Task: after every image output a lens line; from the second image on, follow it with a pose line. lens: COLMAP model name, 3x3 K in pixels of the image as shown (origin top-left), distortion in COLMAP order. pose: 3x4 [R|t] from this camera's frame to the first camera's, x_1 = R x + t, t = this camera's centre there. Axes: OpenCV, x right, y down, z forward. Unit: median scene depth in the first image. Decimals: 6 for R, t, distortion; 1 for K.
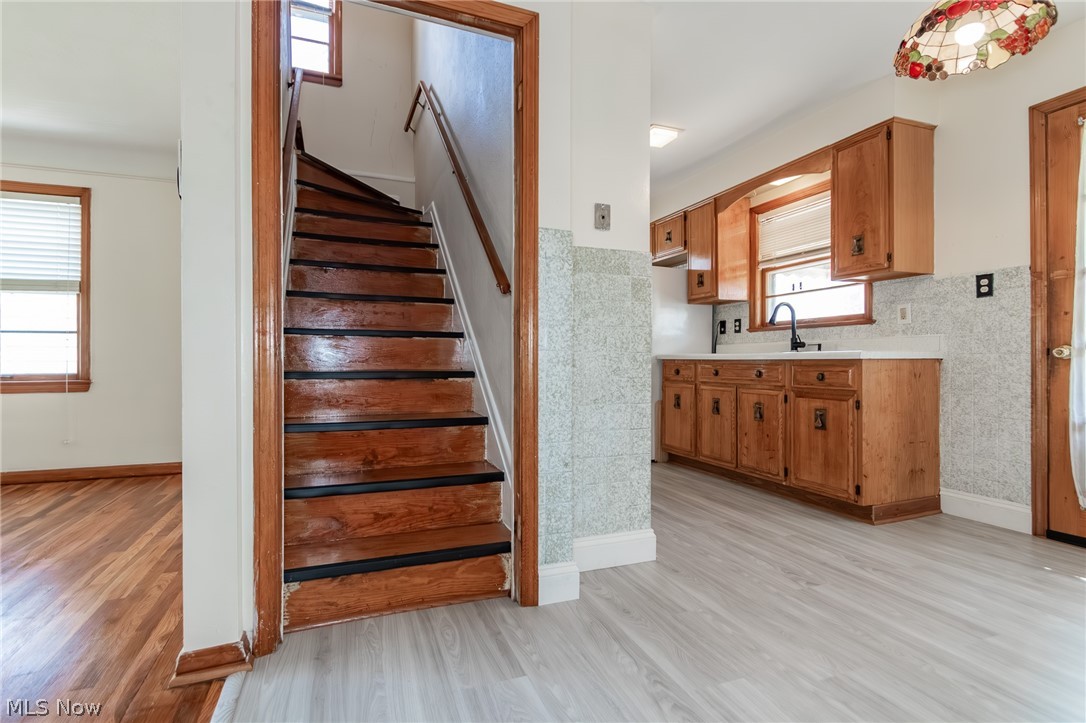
lens RADIAL K [[528.6, 0, 507.4], [0, 528.6, 363.1], [0, 0, 1]] dist [0.013810, -0.000323]
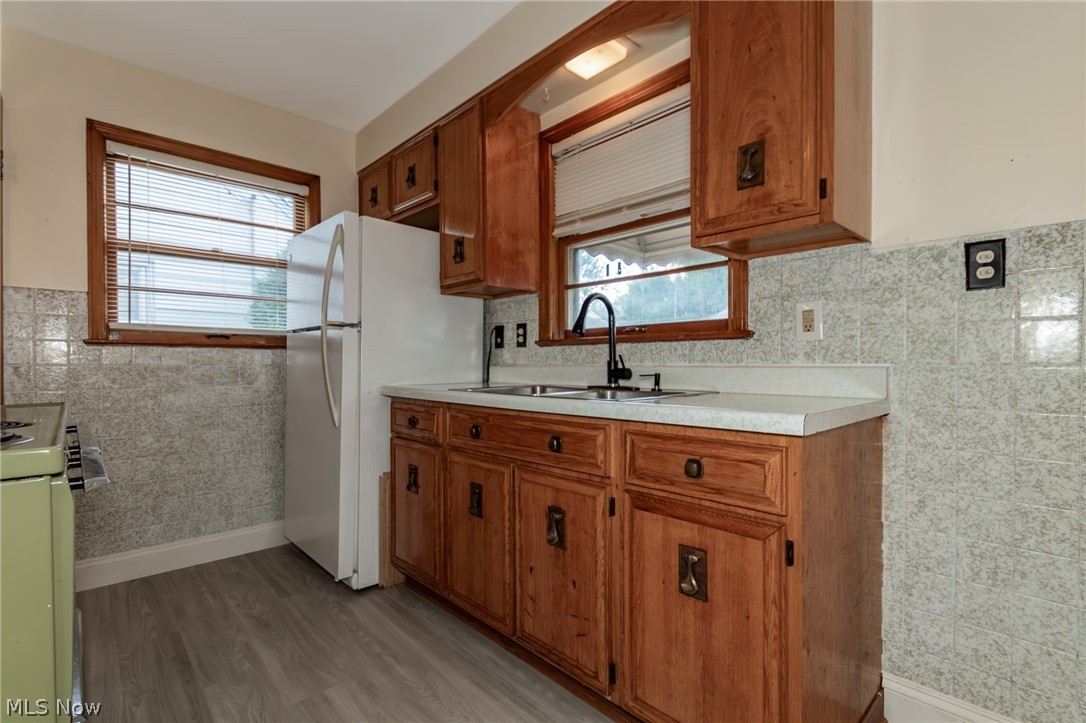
lens RADIAL K [[515.9, 0, 548.6], [0, 515.9, 369.5], [0, 0, 1]] dist [0.001596, -0.001195]
pose [[0.906650, -0.006279, 0.421836, 0.327814], [0.003964, 0.999972, 0.006365, -0.053004], [-0.421864, -0.004099, 0.906650, 0.698396]]
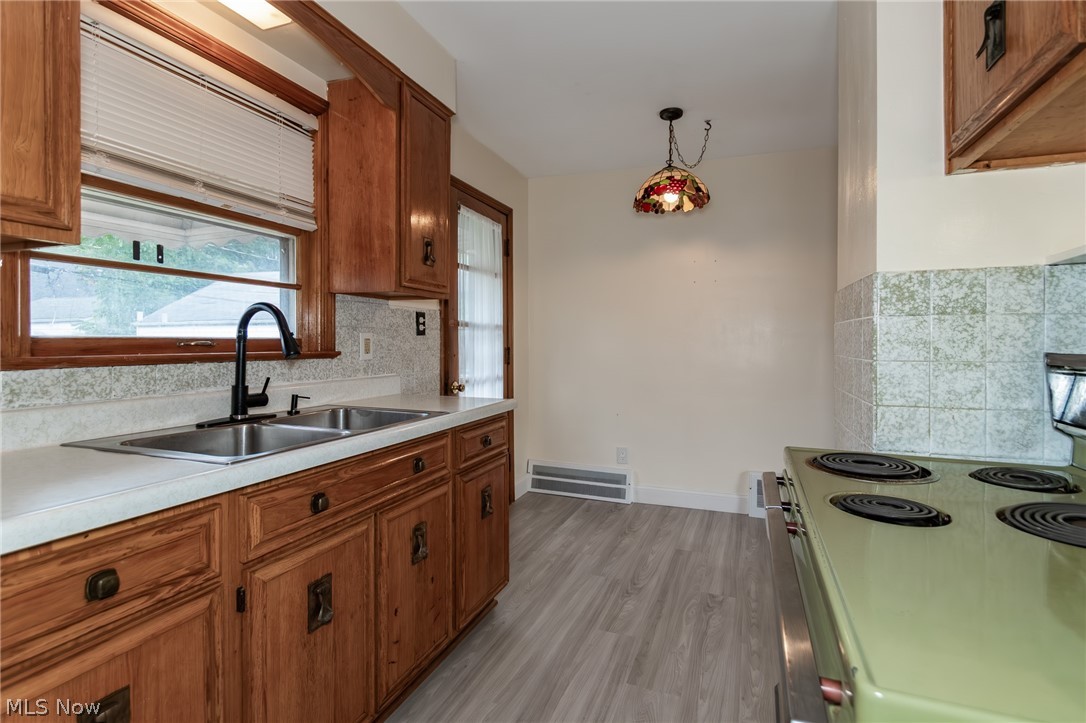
lens RADIAL K [[529.8, 0, 561.0], [0, 529.8, 341.4], [0, 0, 1]] dist [-0.000800, -0.000133]
pose [[-0.797521, -0.000179, 0.603291, 0.094808], [0.002136, 0.999993, 0.003121, -0.106999], [-0.603287, 0.003778, -0.797515, 1.510385]]
